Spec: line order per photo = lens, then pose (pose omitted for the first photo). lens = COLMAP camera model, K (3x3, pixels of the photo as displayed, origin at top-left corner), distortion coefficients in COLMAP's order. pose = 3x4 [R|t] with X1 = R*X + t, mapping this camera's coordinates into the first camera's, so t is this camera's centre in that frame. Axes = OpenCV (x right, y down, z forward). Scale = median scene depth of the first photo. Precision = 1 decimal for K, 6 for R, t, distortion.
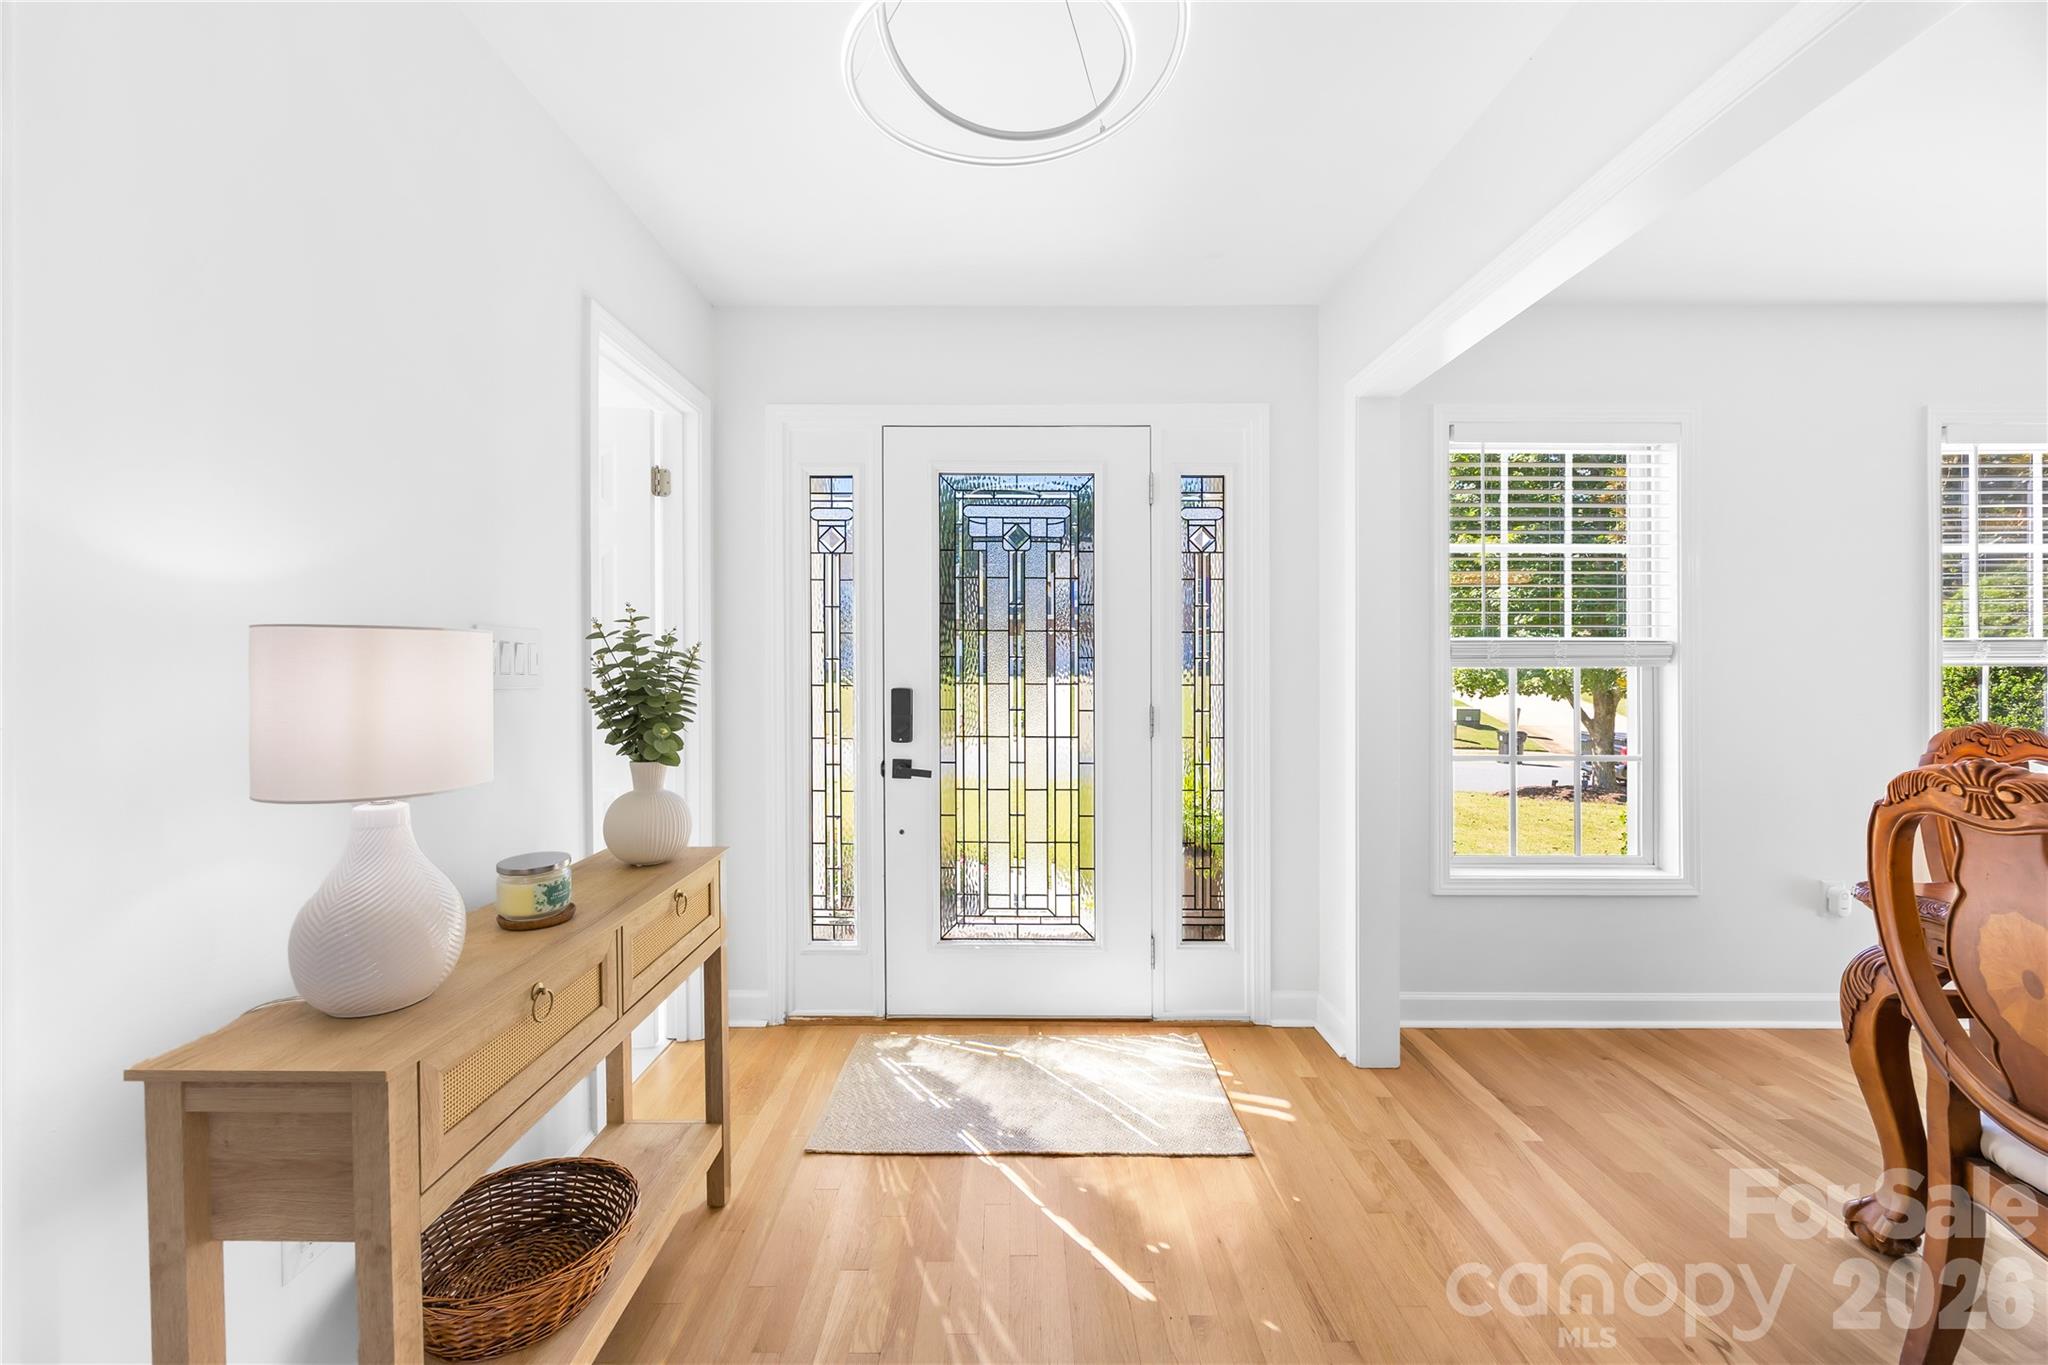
lens RADIAL K [[785.4, 0, 1021.3], [0, 785.4, 667.0], [0, 0, 1]] dist [-0.001614, -0.000111]
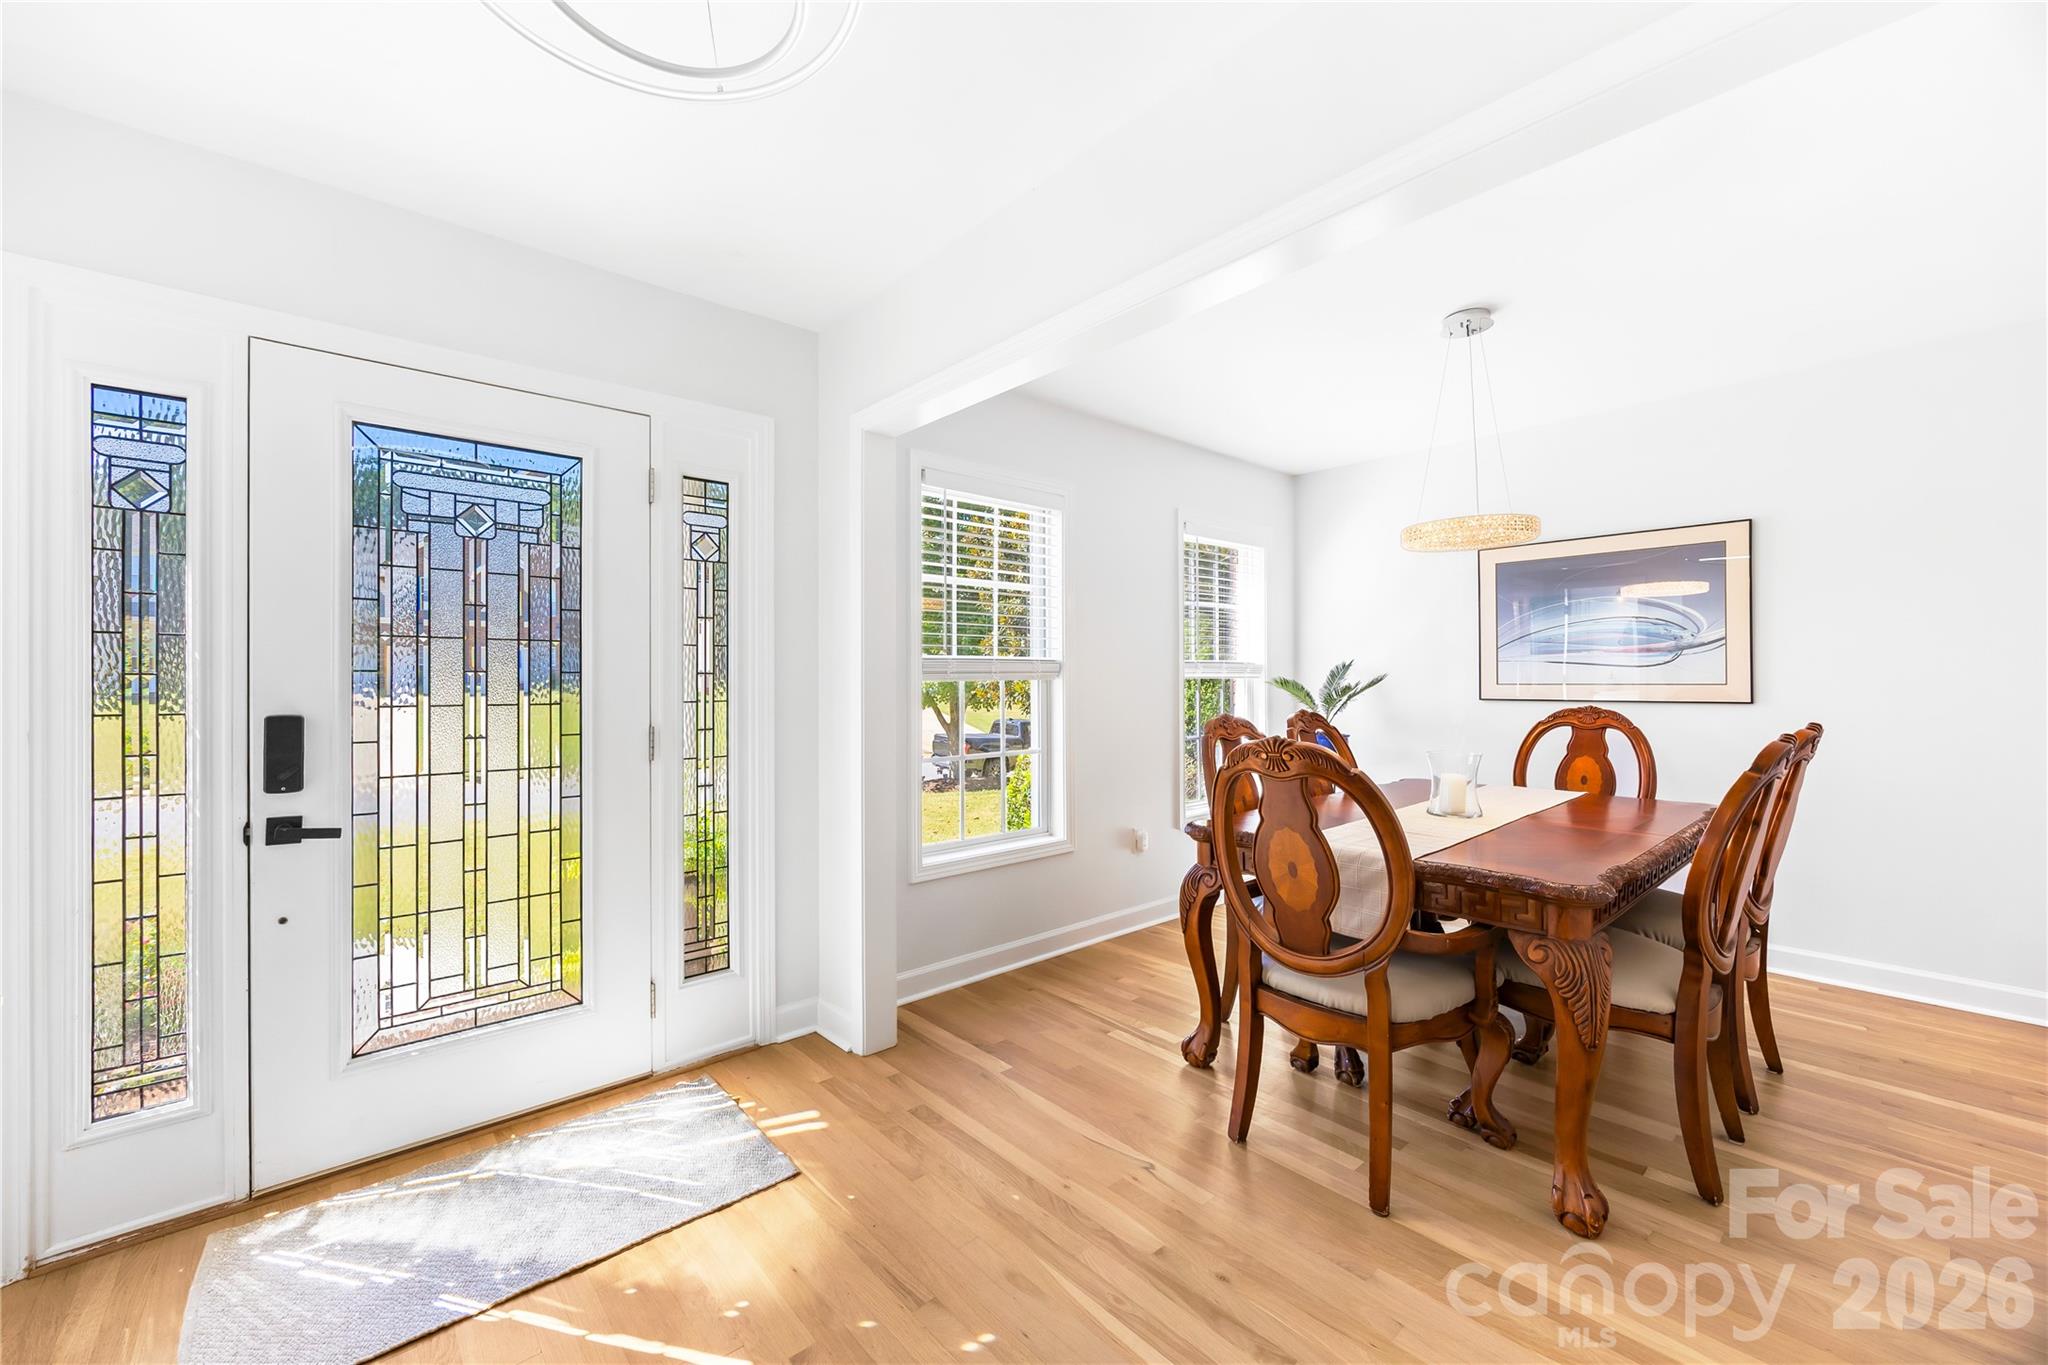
lens RADIAL K [[799.2, 0, 976.6], [0, 799.2, 672.5], [0, 0, 1]] dist [-0.001622, -0.000009]
pose [[0.767530, 0.000919, 0.641013, -0.139325], [0.006909, 0.999929, -0.009707, -0.000183], [-0.640976, 0.011879, 0.767469, 0.056671]]
